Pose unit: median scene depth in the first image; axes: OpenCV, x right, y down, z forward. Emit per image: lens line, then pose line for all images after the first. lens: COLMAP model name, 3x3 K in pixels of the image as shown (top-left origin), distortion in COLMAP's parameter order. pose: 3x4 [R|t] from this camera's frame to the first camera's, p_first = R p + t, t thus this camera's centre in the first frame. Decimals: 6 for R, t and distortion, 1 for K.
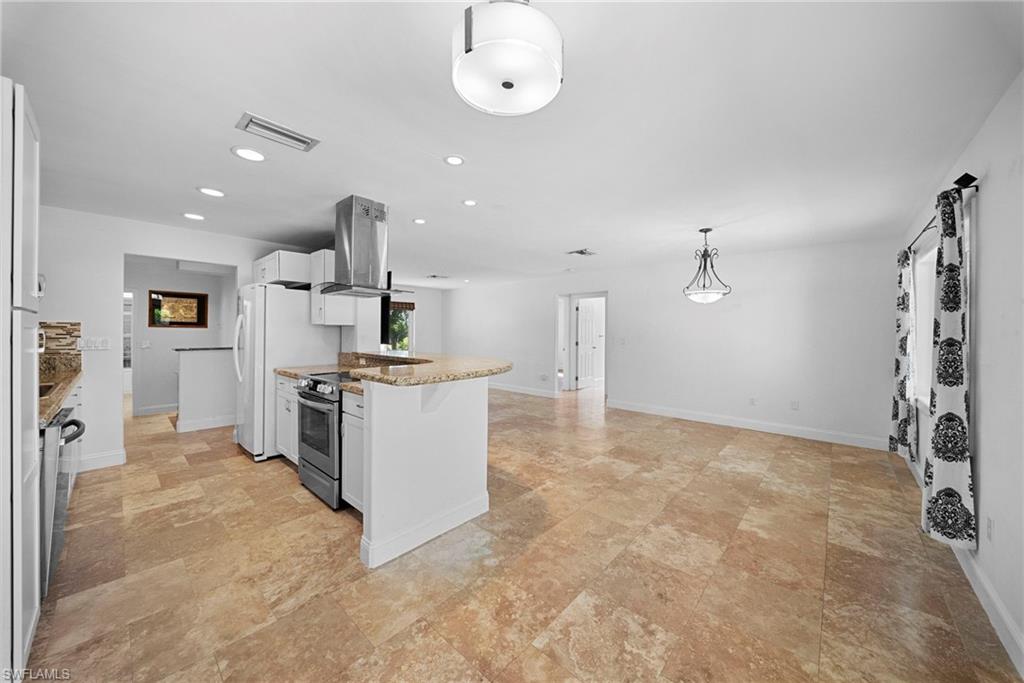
lens RADIAL K [[359.8, 0, 514.7], [0, 359.8, 331.0], [0, 0, 1]] dist [0.002482, -0.004203]
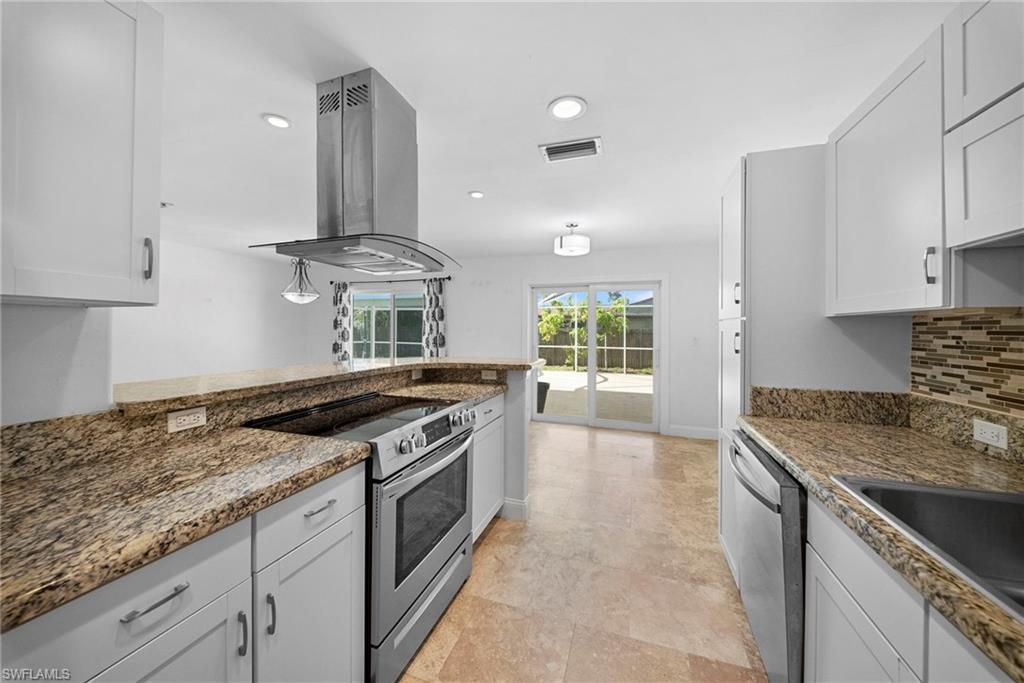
lens RADIAL K [[359.8, 0, 511.9], [0, 359.8, 326.6], [0, 0, 1]] dist [0.002482, -0.004203]
pose [[-0.387129, -0.000872, 0.922025, -0.882607], [-0.011480, 0.999927, -0.003874, -0.005194], [-0.921954, -0.012084, -0.387111, 0.882695]]
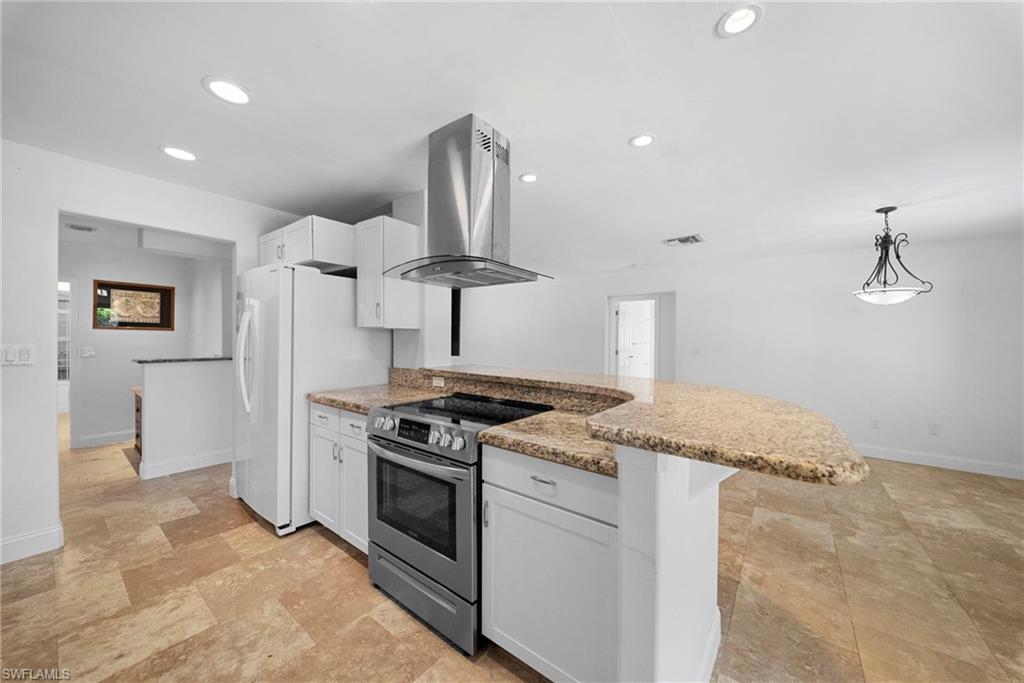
lens RADIAL K [[359.8, 0, 510.3], [0, 359.8, 339.9], [0, 0, 1]] dist [0.002482, -0.004203]
pose [[0.997100, 0.007114, 0.075770, -0.350992], [-0.007824, 0.999928, 0.009076, -0.002863], [-0.075700, -0.009642, 0.997084, 0.318108]]
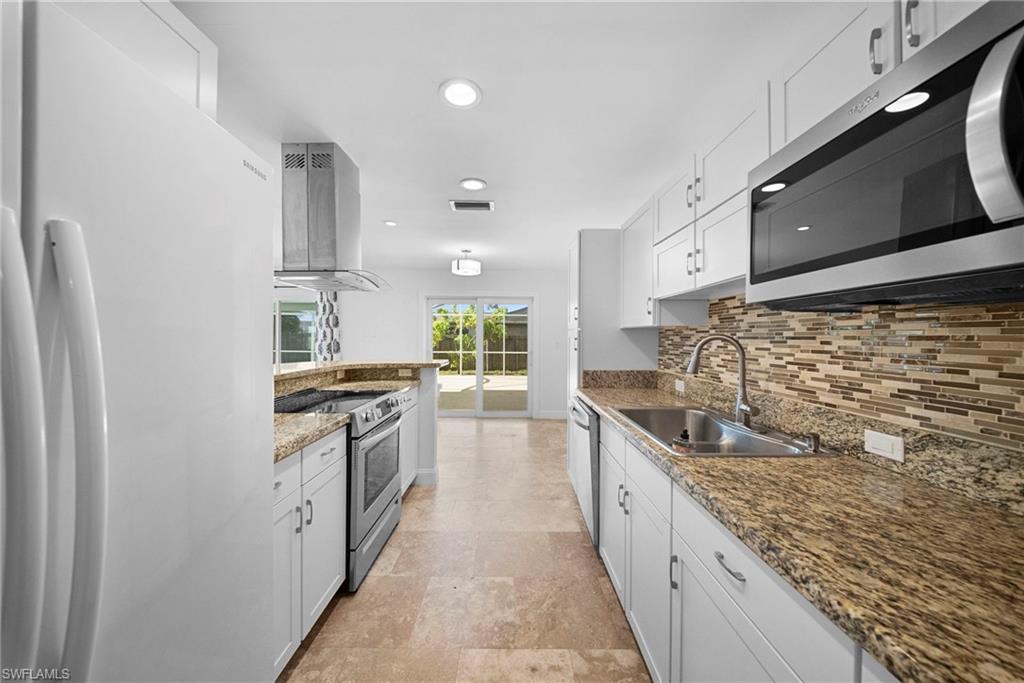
lens RADIAL K [[359.8, 0, 517.3], [0, 359.8, 332.6], [0, 0, 1]] dist [0.002482, -0.004203]
pose [[-0.676805, -0.000823, 0.736162, -1.046114], [-0.010525, 0.999908, -0.008559, -0.005554], [-0.736087, -0.013541, -0.676751, 1.043342]]
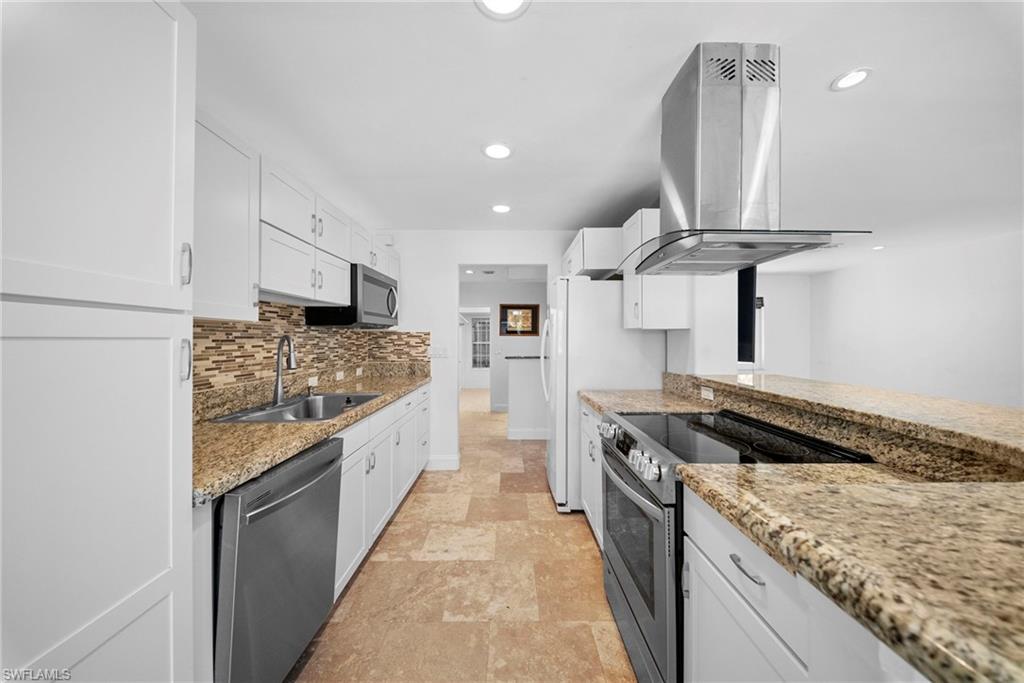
lens RADIAL K [[359.8, 0, 513.3], [0, 359.8, 338.9], [0, 0, 1]] dist [0.002482, -0.004203]
pose [[0.674124, -0.003612, -0.738609, -0.222049], [0.005857, 0.999983, 0.000455, -0.001577], [0.738595, -0.004633, 0.674134, 0.420181]]
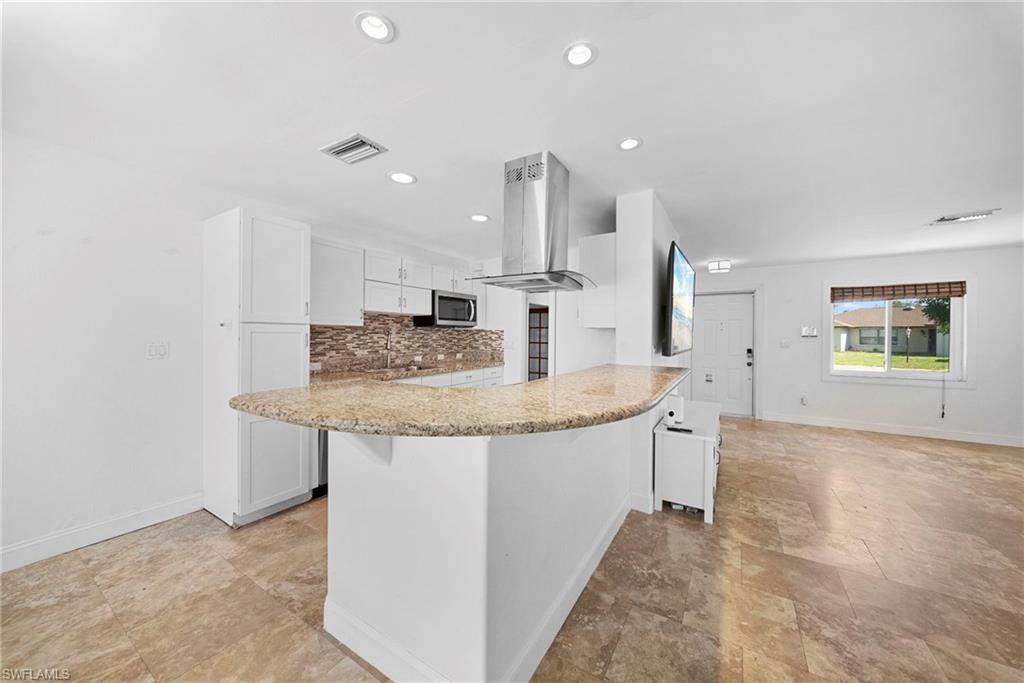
lens RADIAL K [[359.8, 0, 512.3], [0, 359.8, 335.4], [0, 0, 1]] dist [0.002482, -0.004203]
pose [[0.173943, -0.002214, -0.984753, 0.267759], [-0.002968, 0.999992, -0.002772, 0.002958], [0.984751, 0.003405, 0.173935, 0.716323]]
